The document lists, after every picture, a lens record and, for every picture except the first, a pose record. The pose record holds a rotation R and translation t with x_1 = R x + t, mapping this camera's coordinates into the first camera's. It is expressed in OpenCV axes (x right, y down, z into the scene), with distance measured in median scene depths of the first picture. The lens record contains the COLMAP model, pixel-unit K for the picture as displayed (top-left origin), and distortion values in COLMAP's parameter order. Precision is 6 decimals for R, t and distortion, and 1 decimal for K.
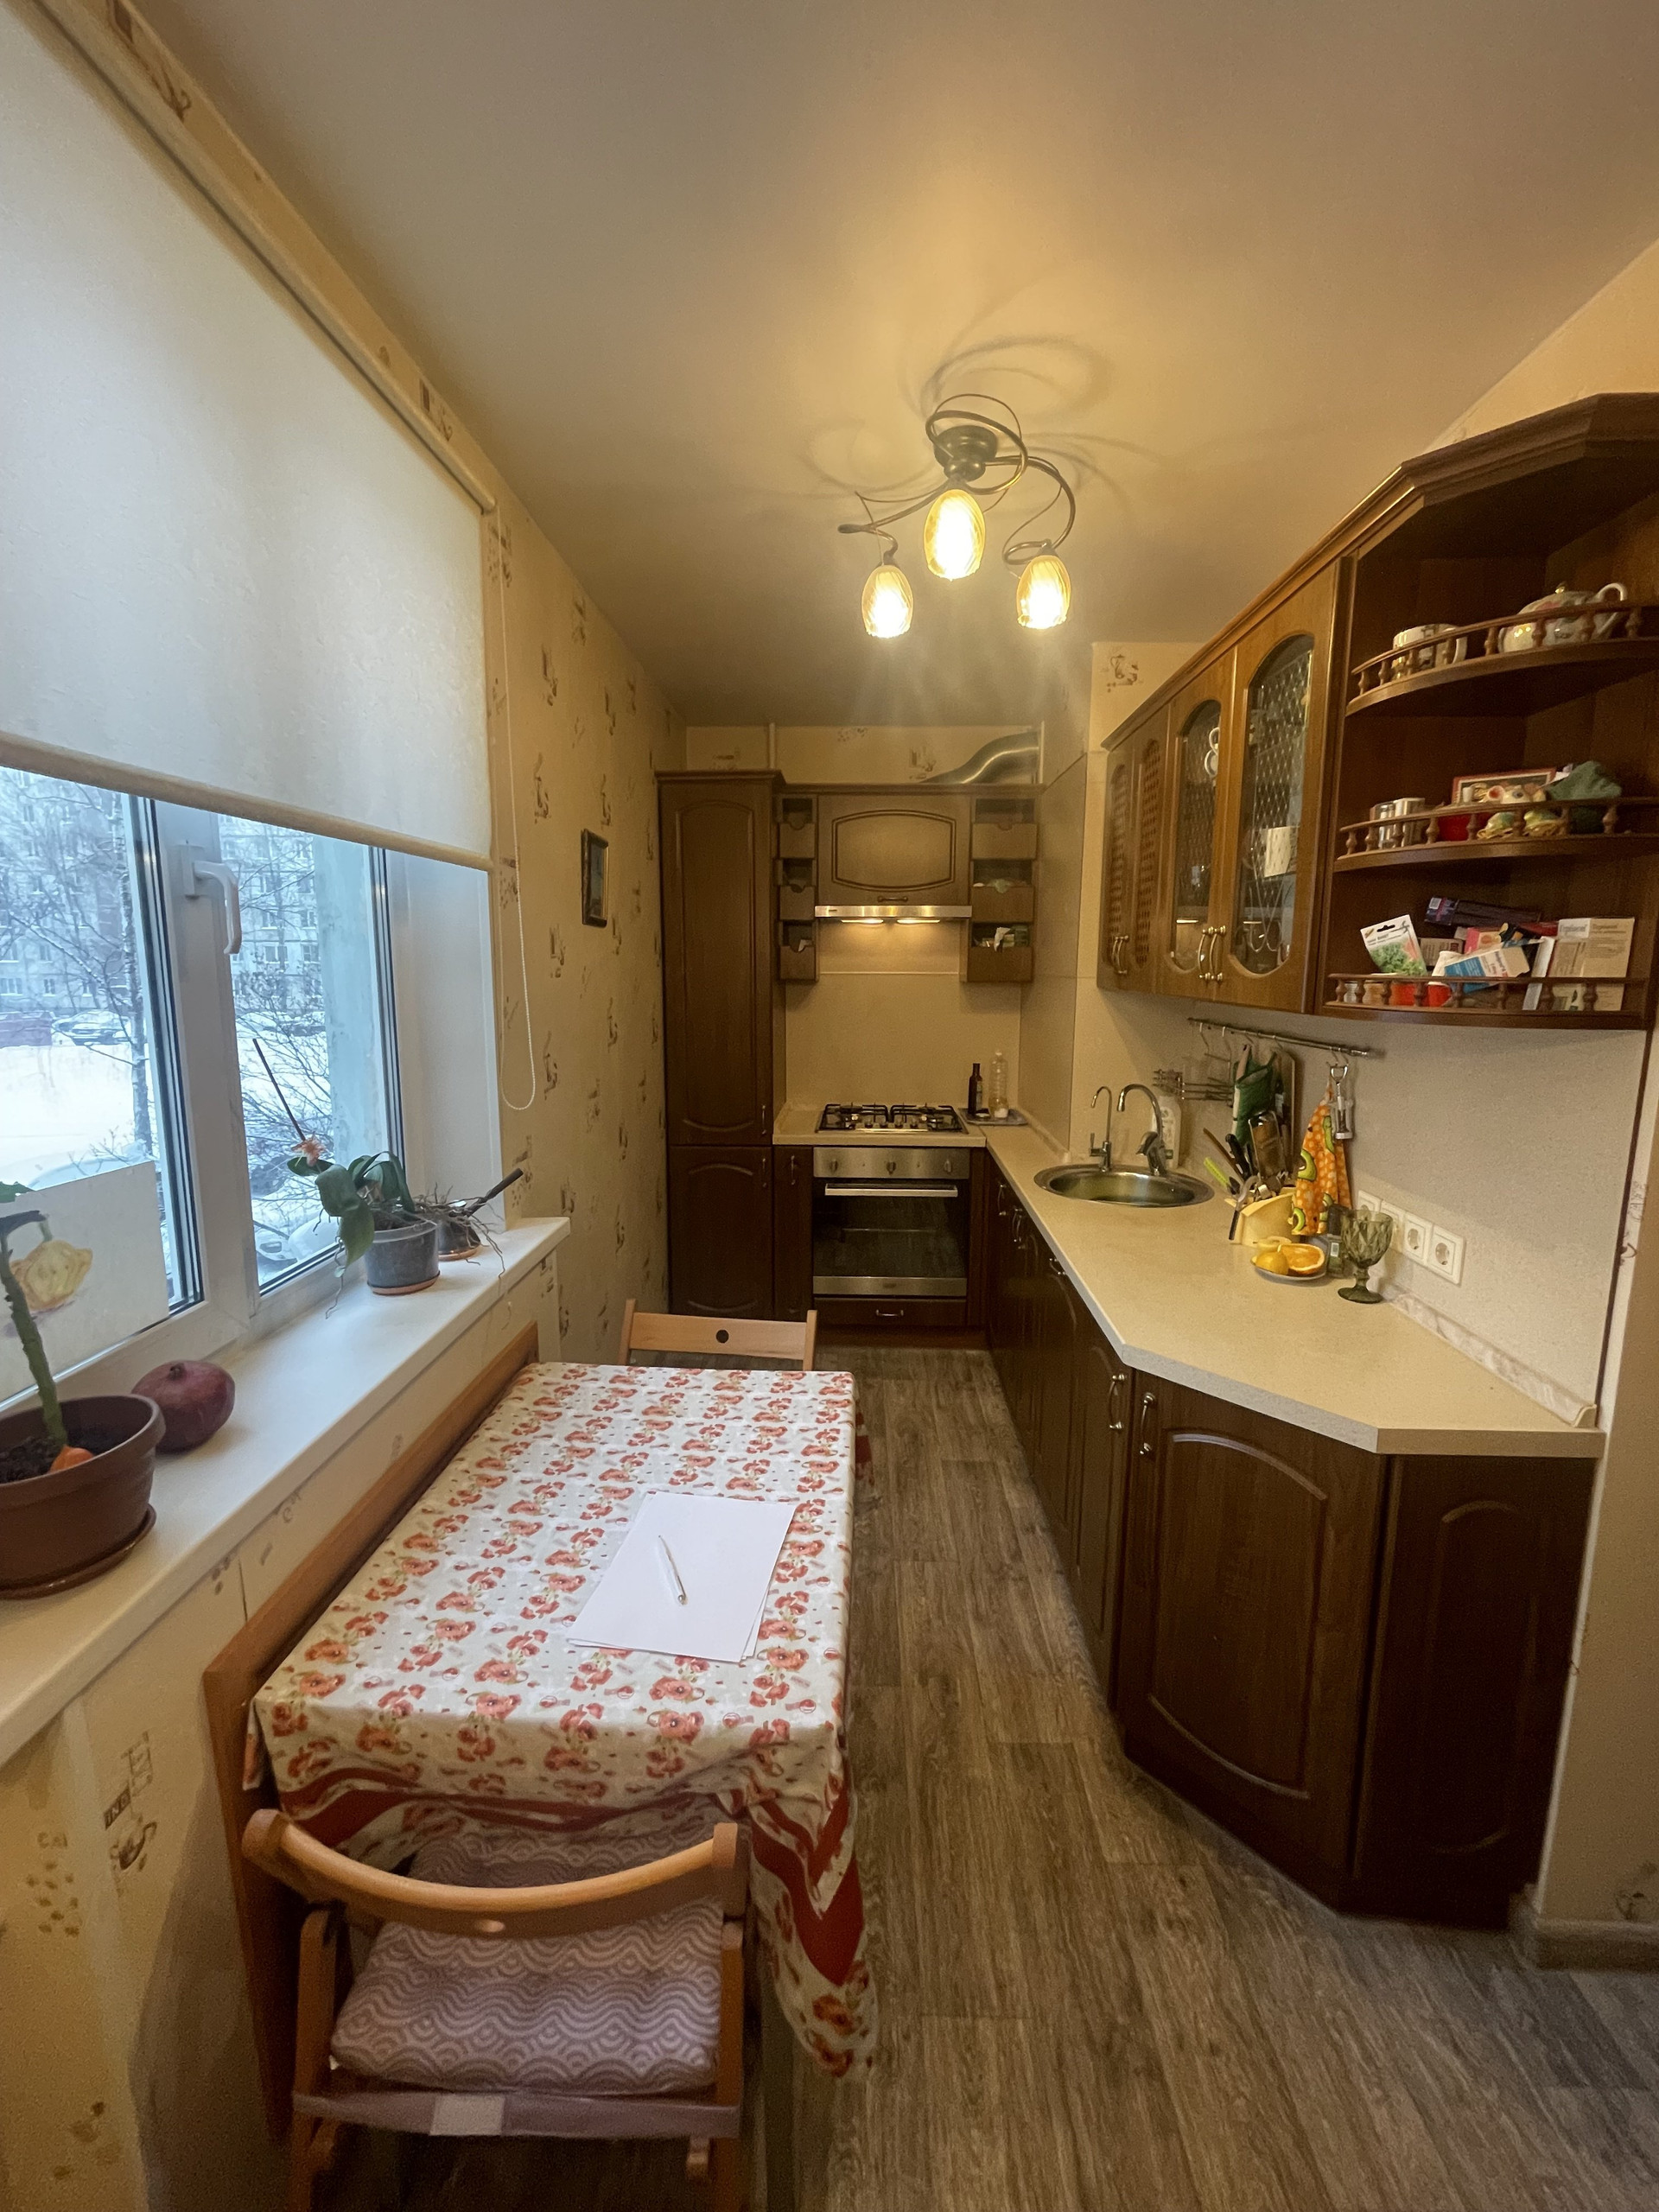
lens RADIAL K [[899.9, 0, 839.1], [0, 899.9, 1094.6], [0, 0, 1]] dist [-0.004392, 0.001380]
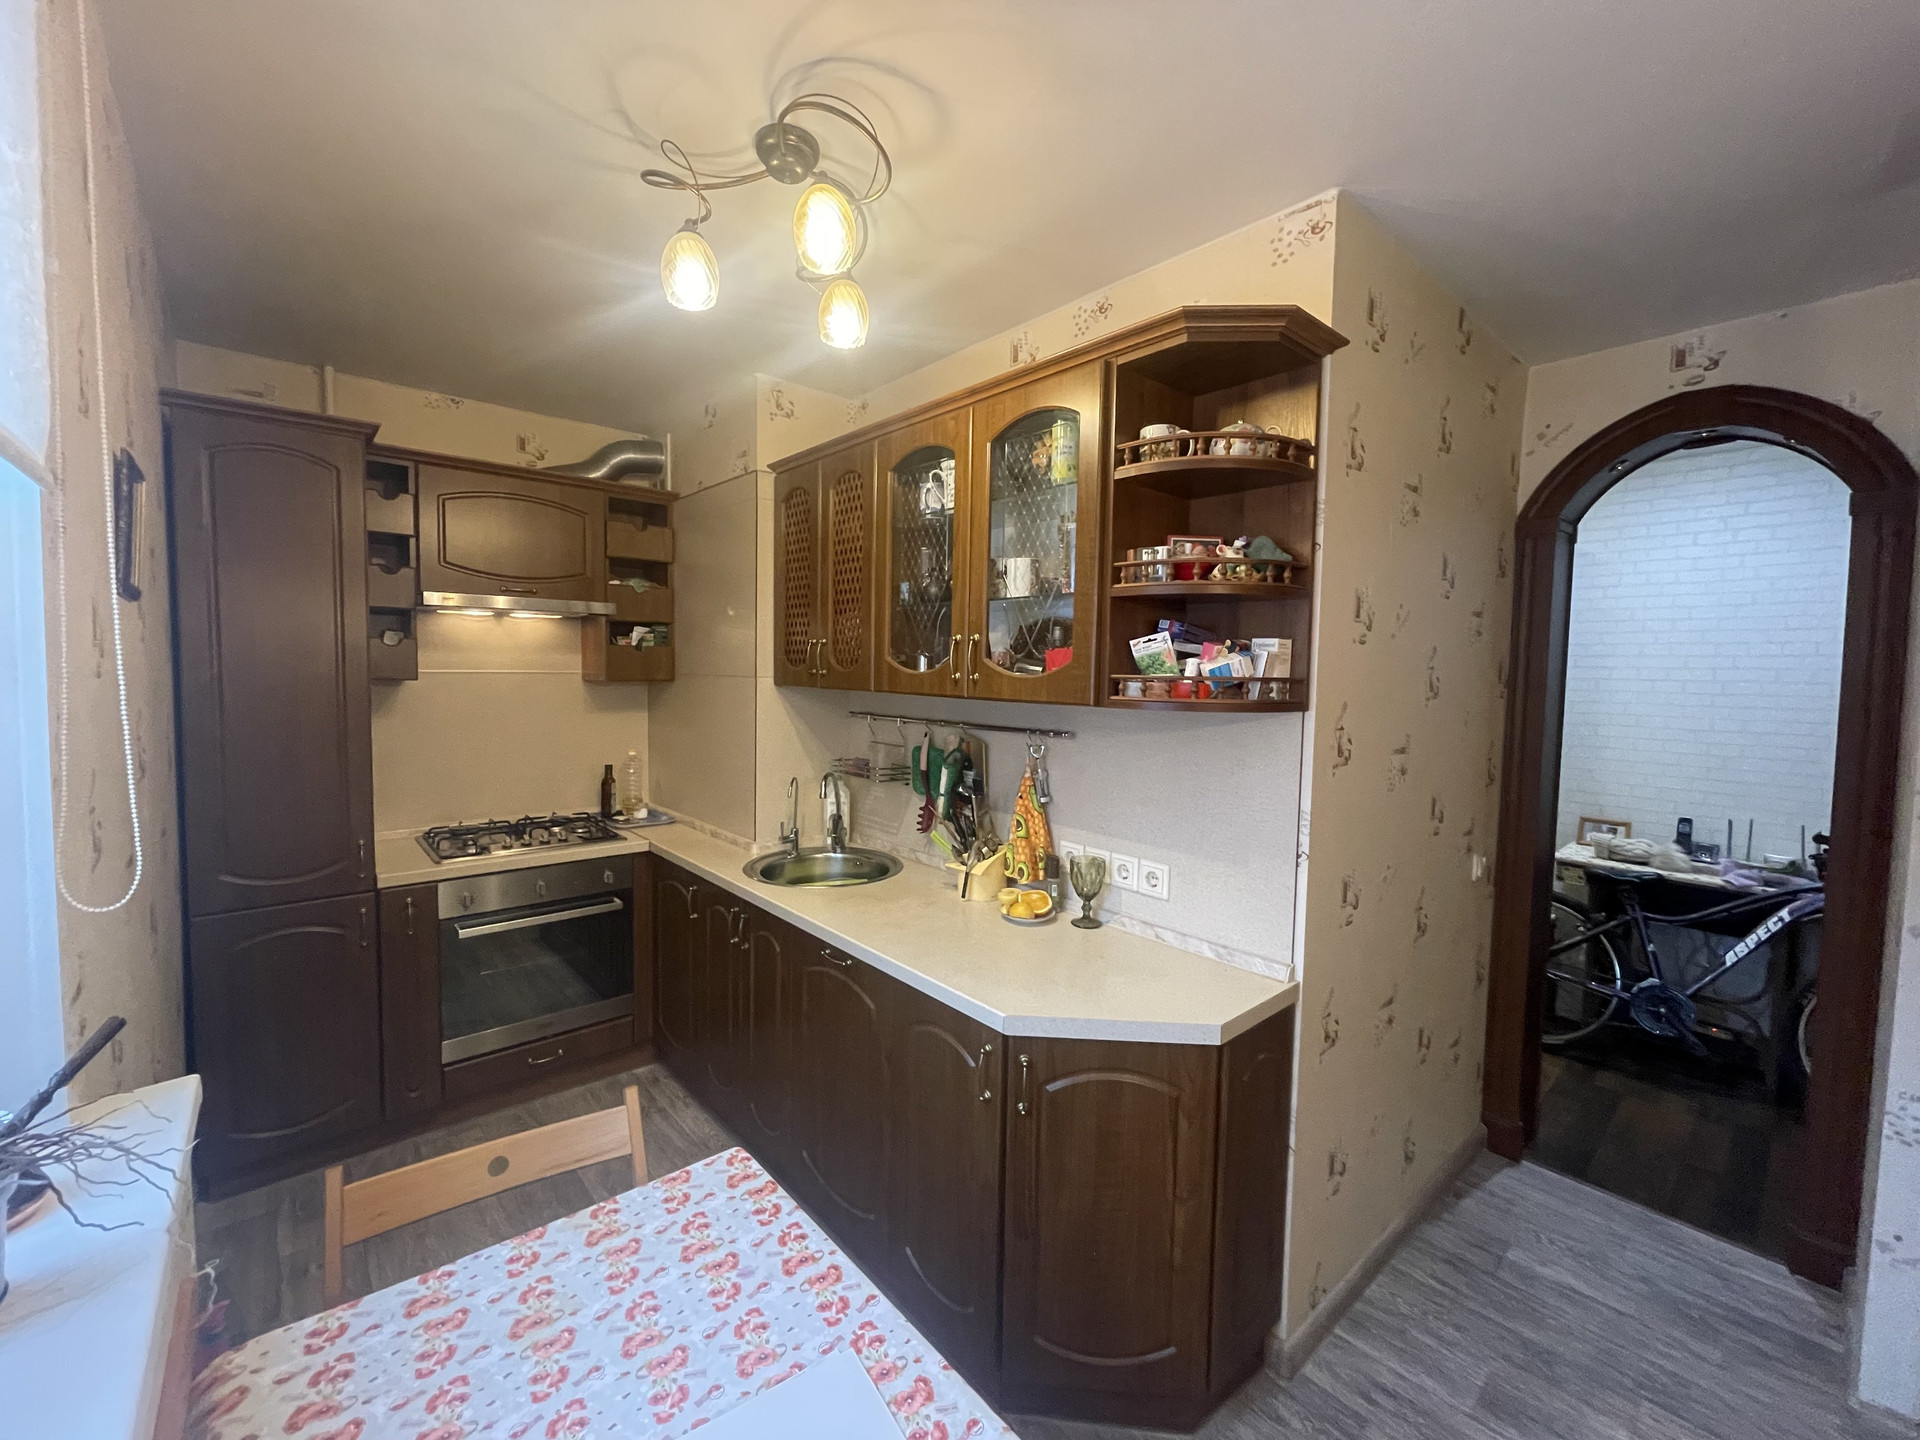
lens RADIAL K [[781.1, 0, 949.5], [0, 781.1, 711.9], [0, 0, 1]] dist [-0.004392, 0.001380]
pose [[0.734047, -0.031460, 0.678369, -0.345688], [0.087460, 0.994987, -0.048495, -0.044177], [-0.673443, 0.094928, 0.733119, 0.316072]]
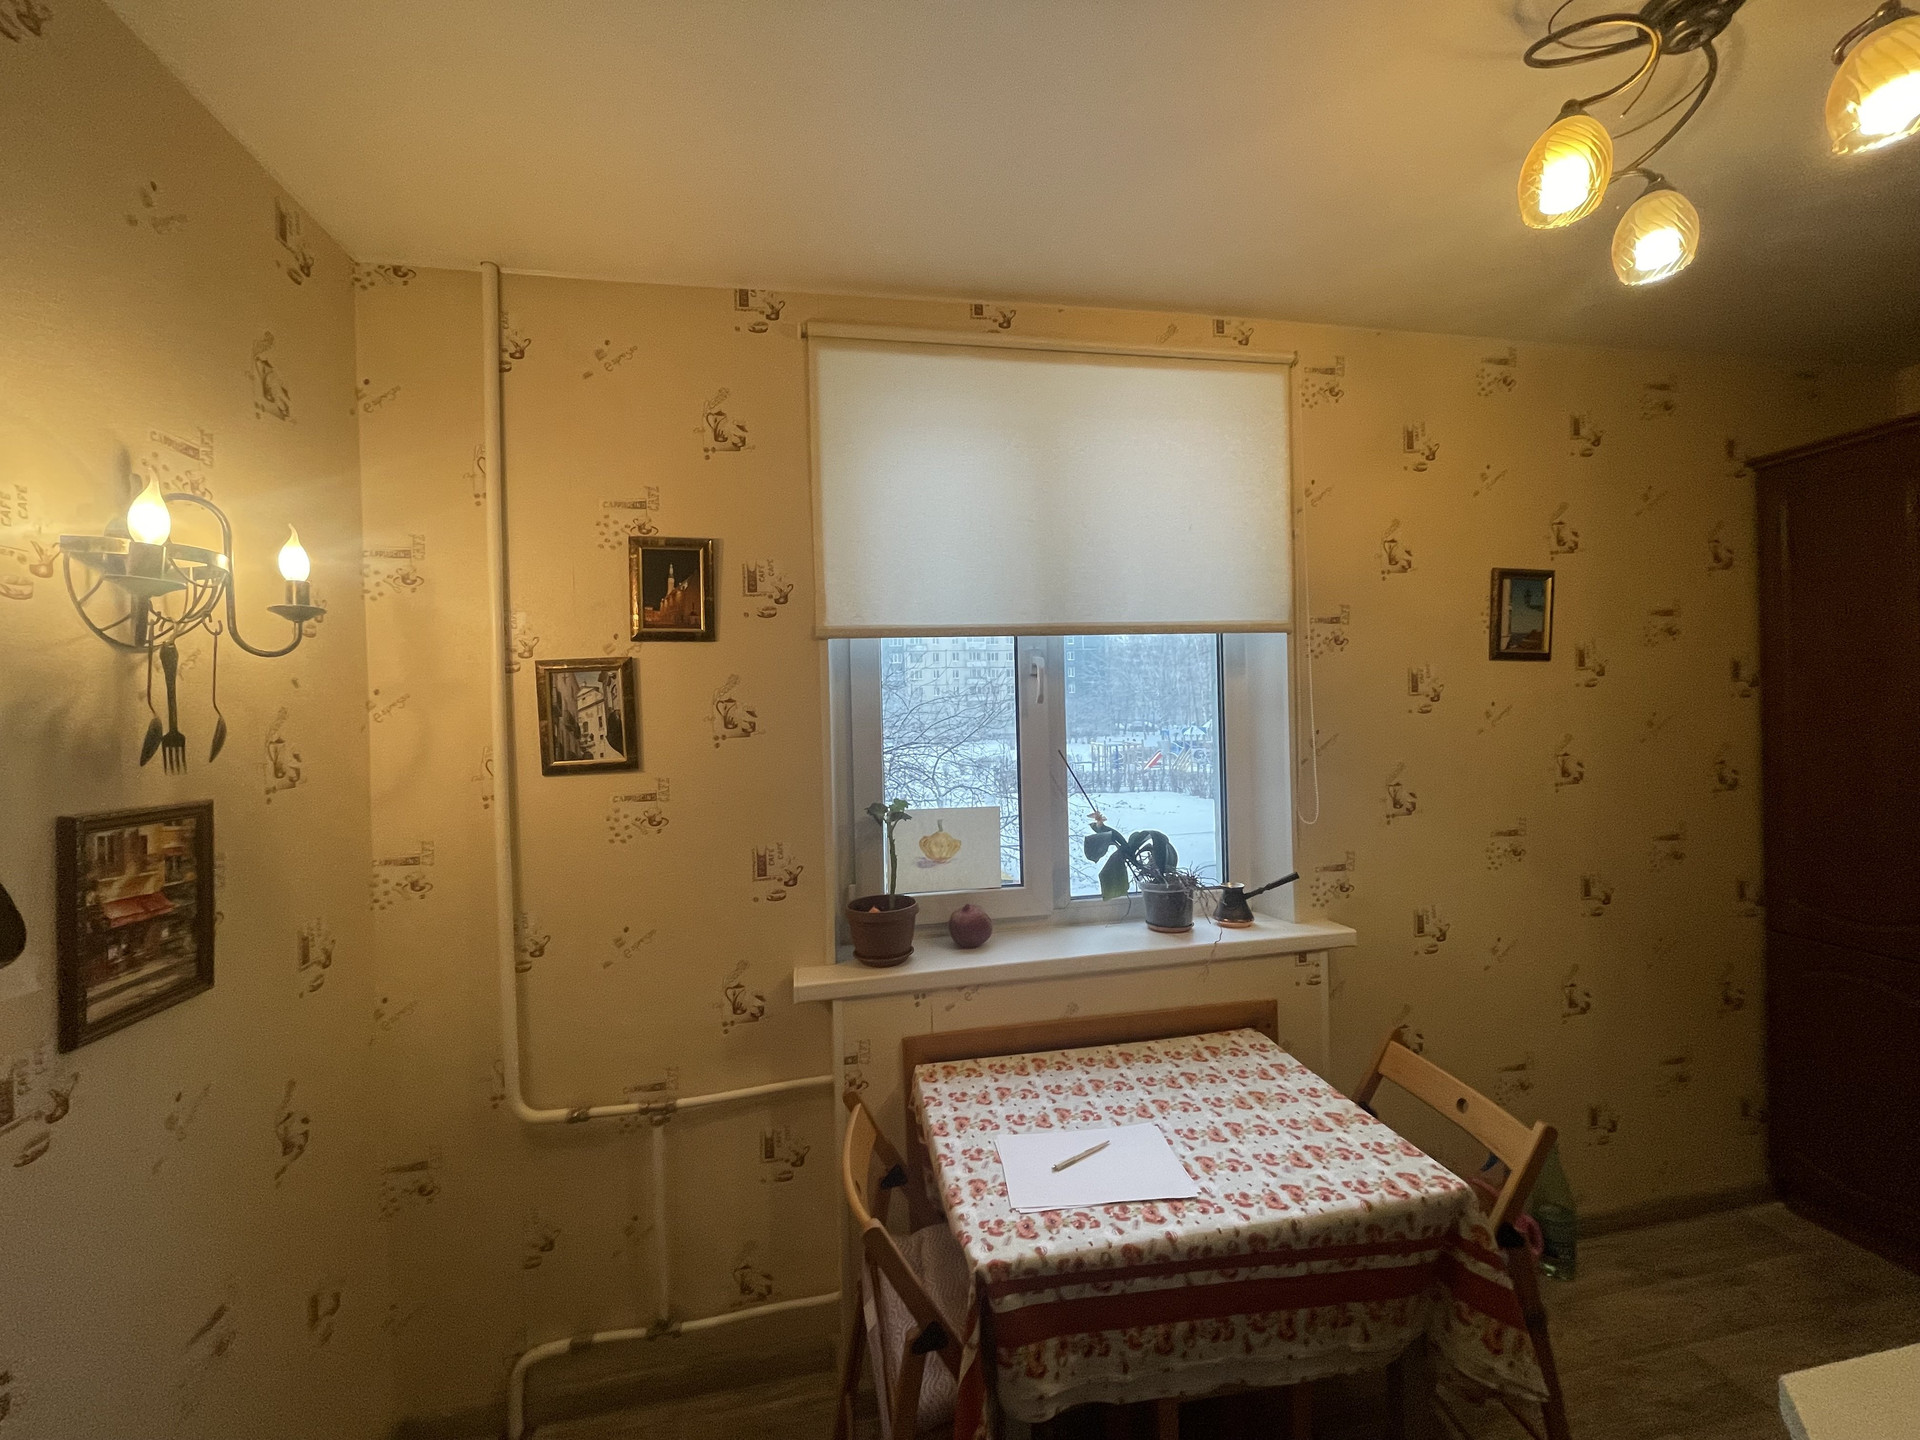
lens RADIAL K [[781.1, 0, 949.0], [0, 781.1, 711.1], [0, 0, 1]] dist [-0.004392, 0.001380]
pose [[0.214184, -0.007824, -0.976762, 0.657429], [-0.118394, 0.992387, -0.033911, -0.047609], [0.969592, 0.122906, 0.211627, 0.350068]]
